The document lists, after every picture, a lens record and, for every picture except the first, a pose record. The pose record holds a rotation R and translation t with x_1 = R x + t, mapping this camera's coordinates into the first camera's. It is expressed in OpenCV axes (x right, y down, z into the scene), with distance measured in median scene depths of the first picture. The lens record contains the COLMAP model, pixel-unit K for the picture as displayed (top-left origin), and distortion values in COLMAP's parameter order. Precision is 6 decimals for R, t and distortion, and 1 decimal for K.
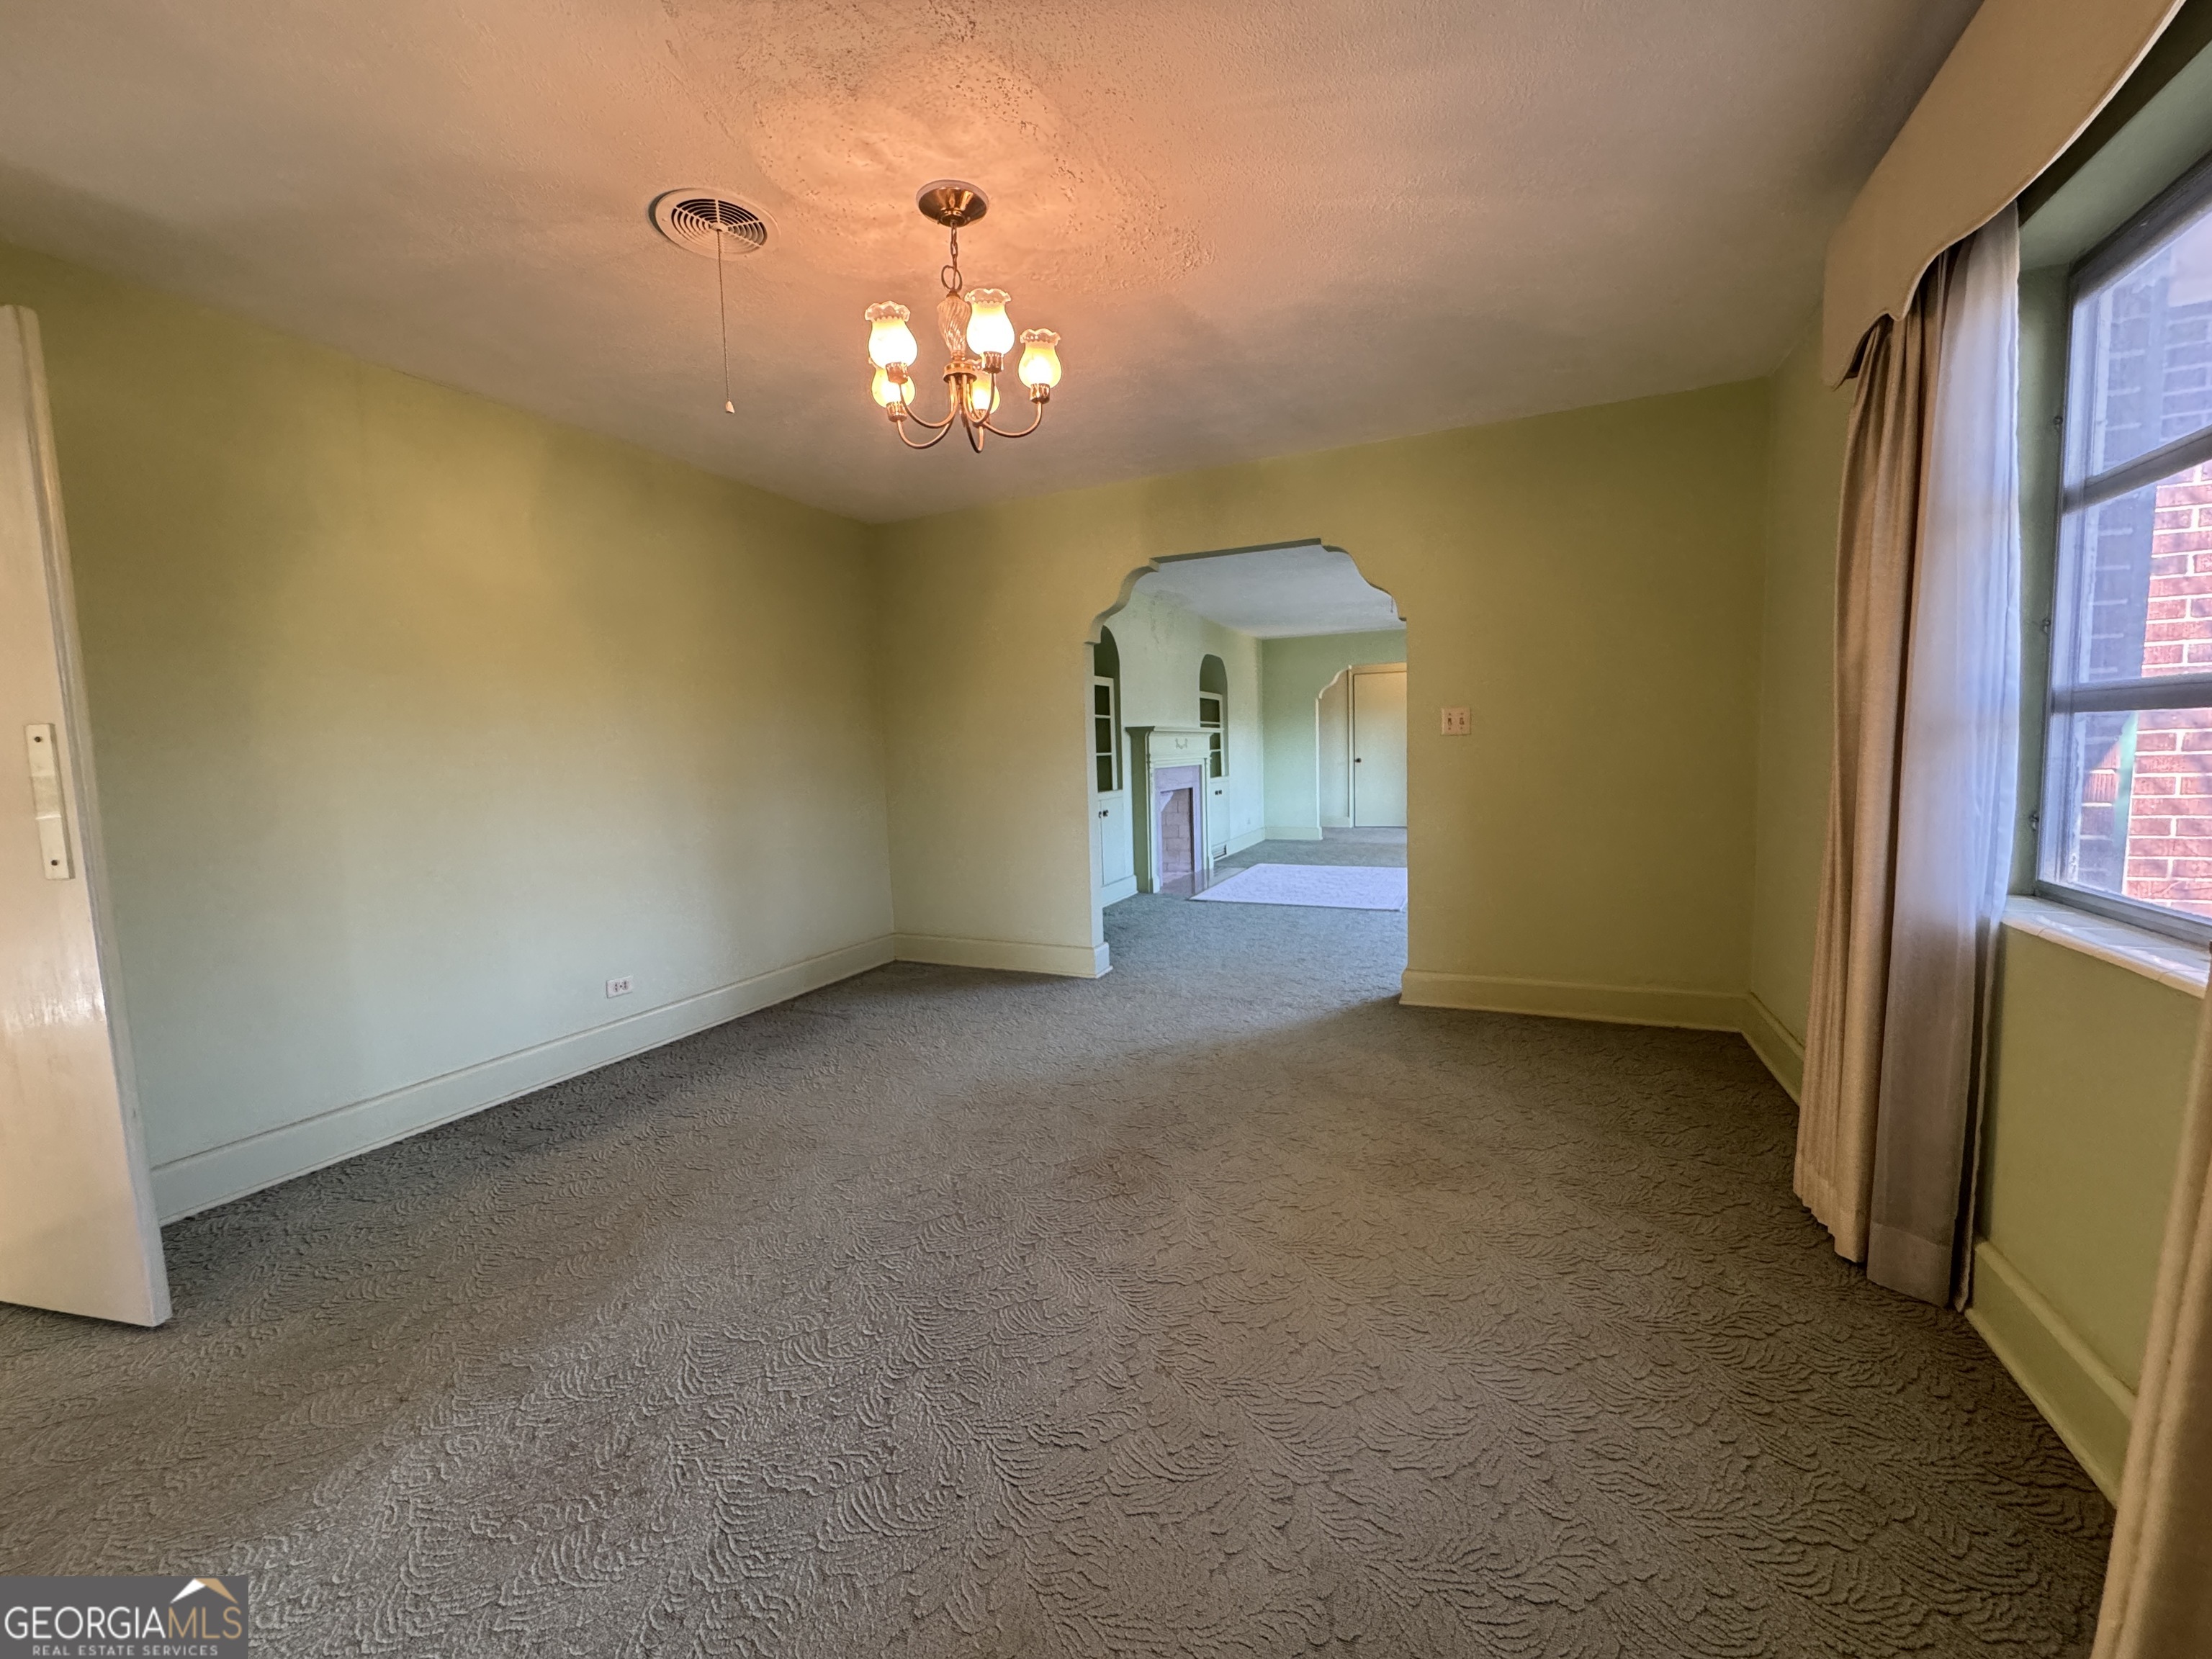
lens RADIAL K [[886.9, 0, 1096.0], [0, 886.9, 833.0], [0, 0, 1]] dist [-0.005527, 0.000540]
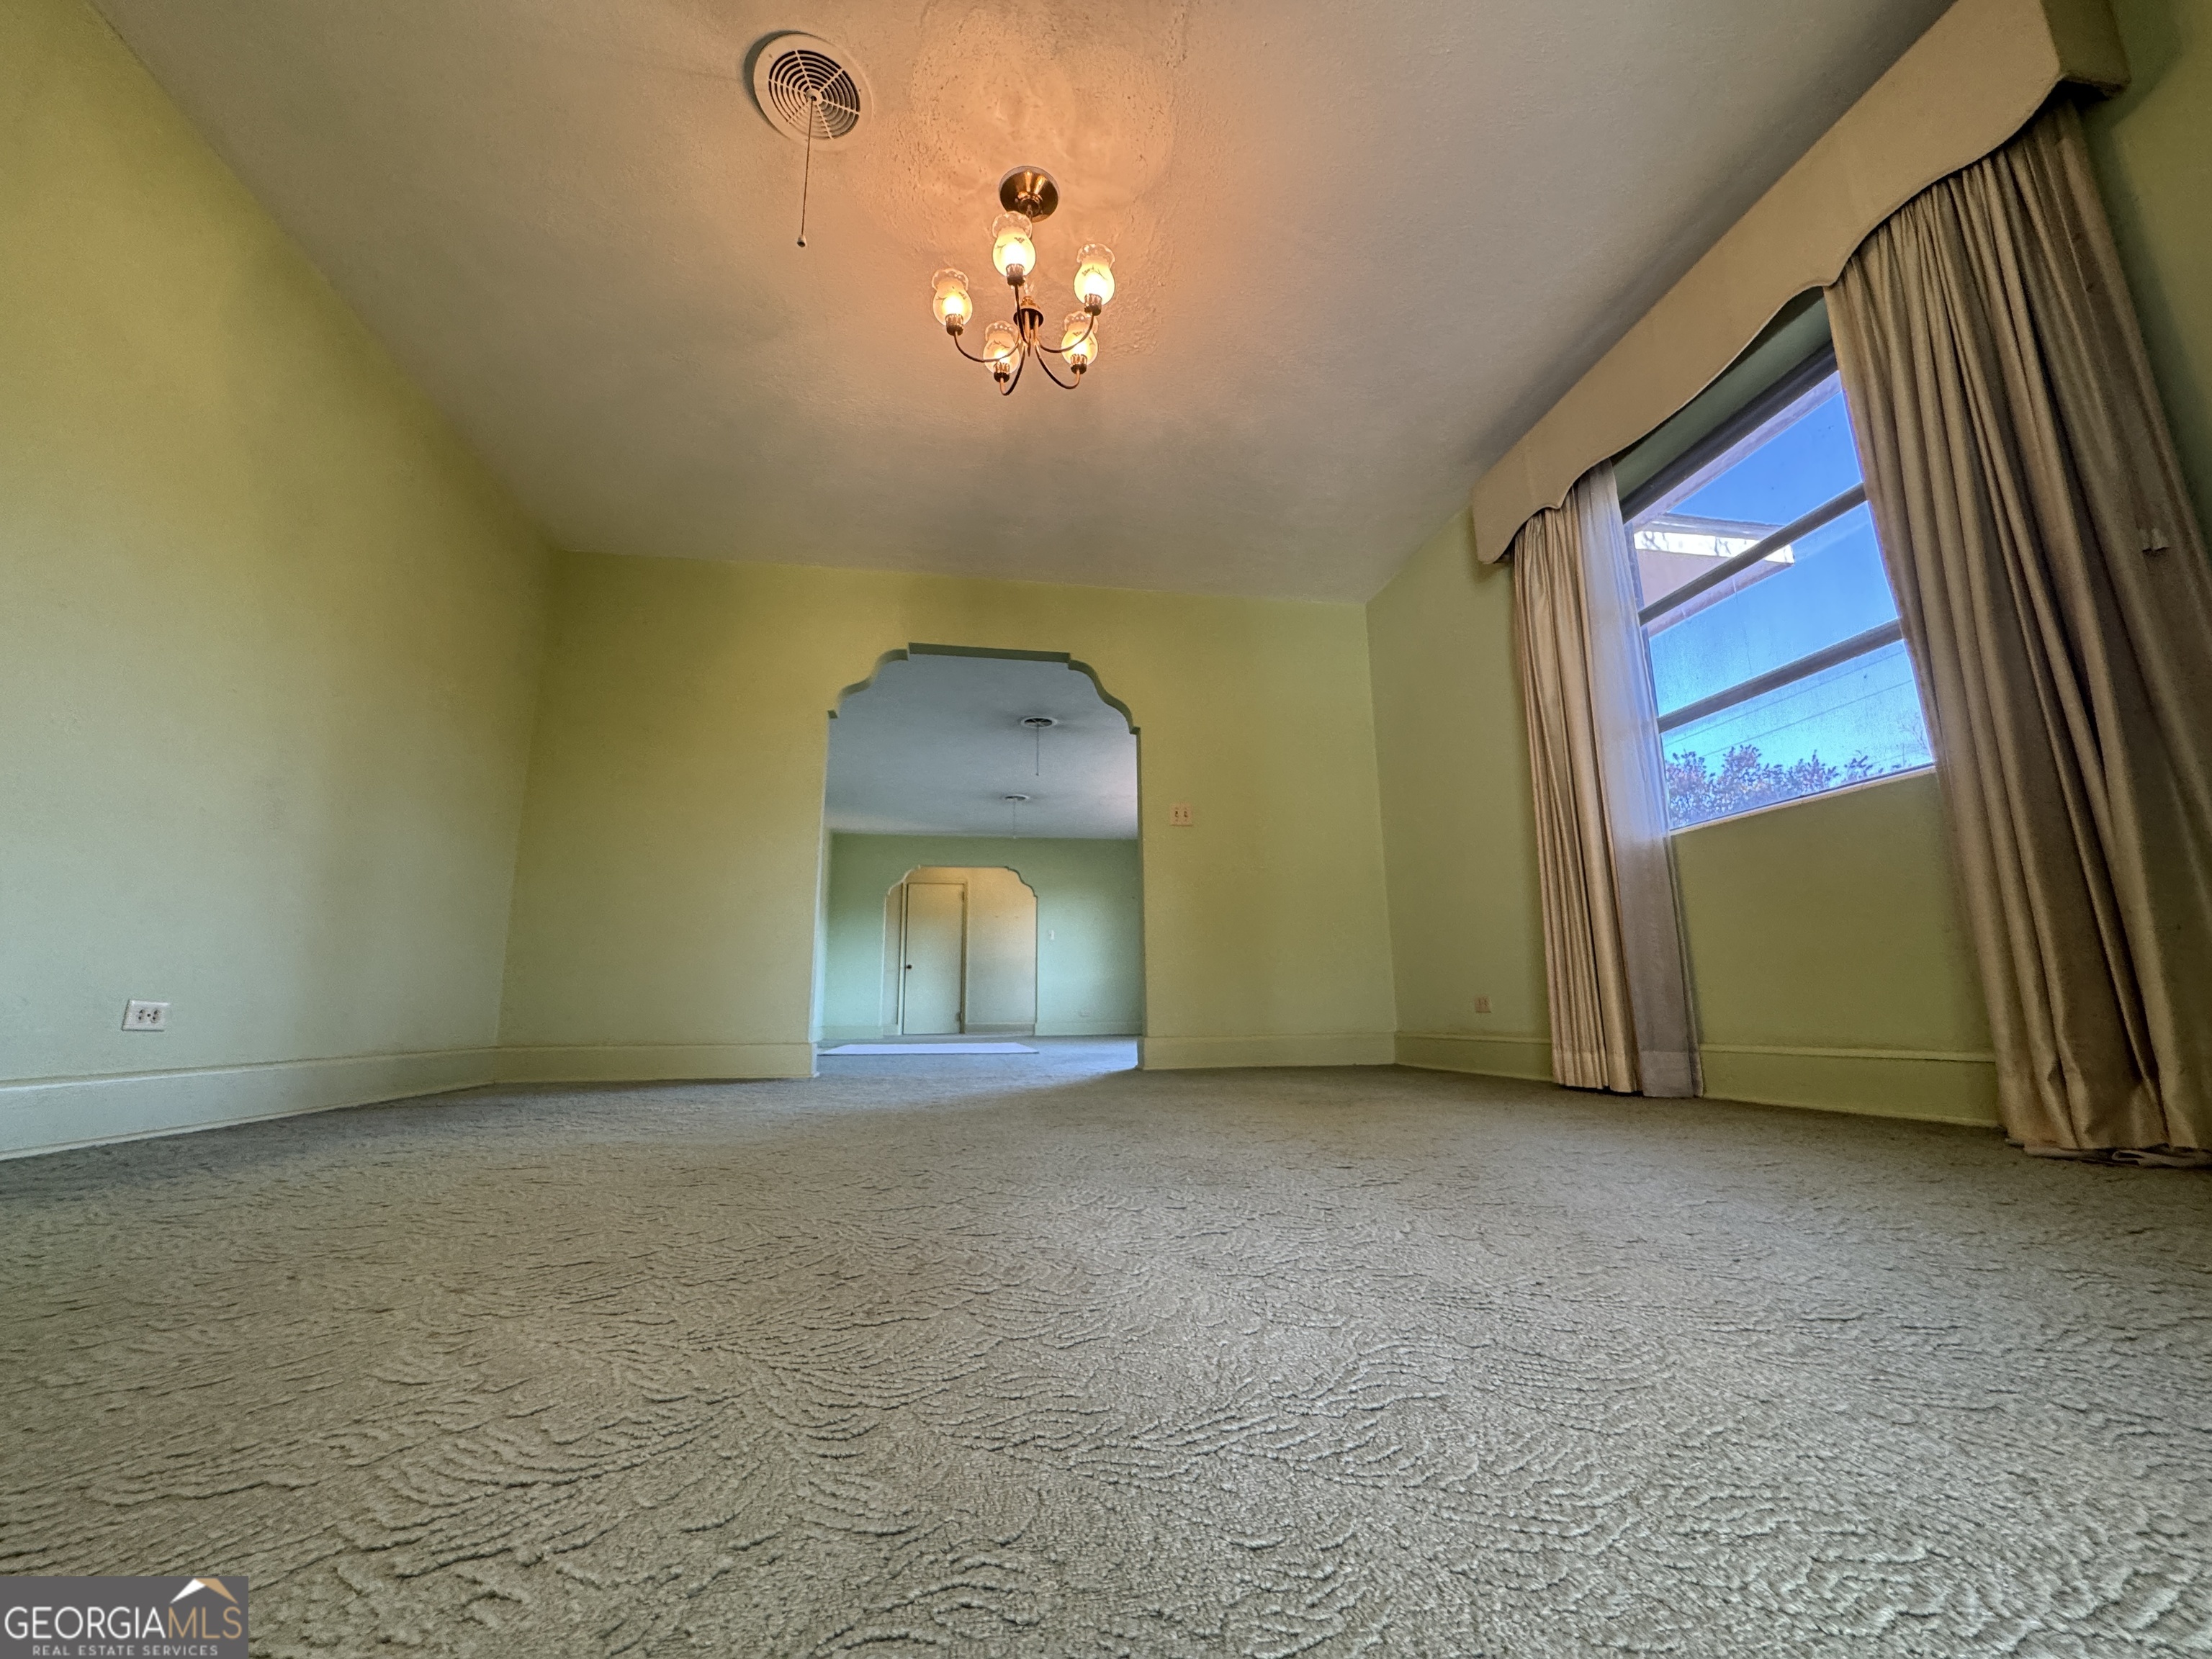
lens RADIAL K [[886.9, 0, 1096.3], [0, 886.9, 828.7], [0, 0, 1]] dist [-0.005527, 0.000540]
pose [[0.820330, 0.138916, 0.554762, -0.351155], [0.041414, 0.953073, -0.299894, 0.247932], [-0.570388, 0.268987, 0.776082, 0.150576]]
